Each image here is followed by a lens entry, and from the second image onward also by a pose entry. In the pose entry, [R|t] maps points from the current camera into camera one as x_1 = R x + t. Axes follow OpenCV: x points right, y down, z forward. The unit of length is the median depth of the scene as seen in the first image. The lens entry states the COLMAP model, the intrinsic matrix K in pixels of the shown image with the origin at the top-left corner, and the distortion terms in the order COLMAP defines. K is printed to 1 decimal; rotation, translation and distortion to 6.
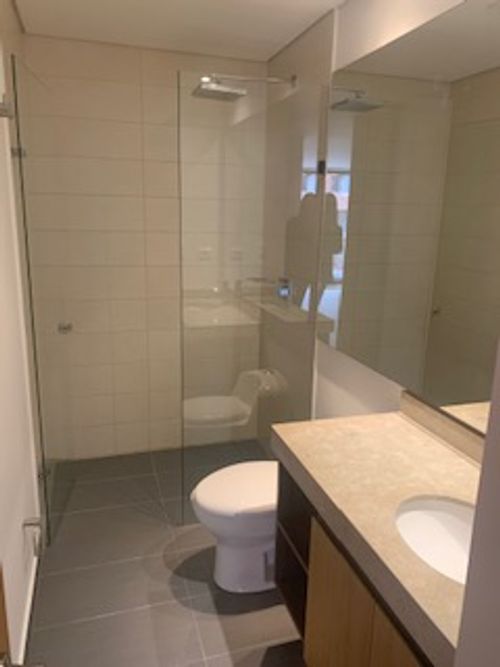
lens RADIAL K [[511.6, 0, 250.0], [0, 511.6, 333.5], [0, 0, 1]] dist [0.034423, 0.002670]
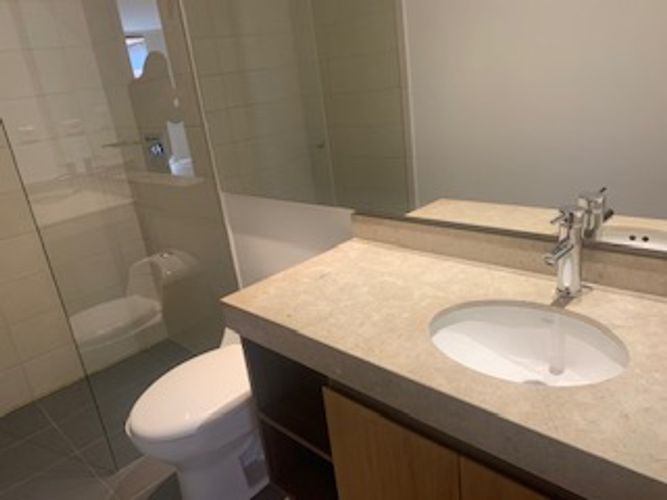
lens RADIAL K [[510.0, 0, 333.5], [0, 510.0, 250.0], [0, 0, 1]] dist [0.086493, -0.097810]
pose [[0.877629, -0.281428, 0.388026, -0.083361], [0.250235, 0.959434, 0.129883, 0.053143], [-0.408838, -0.016892, 0.912450, 0.242393]]
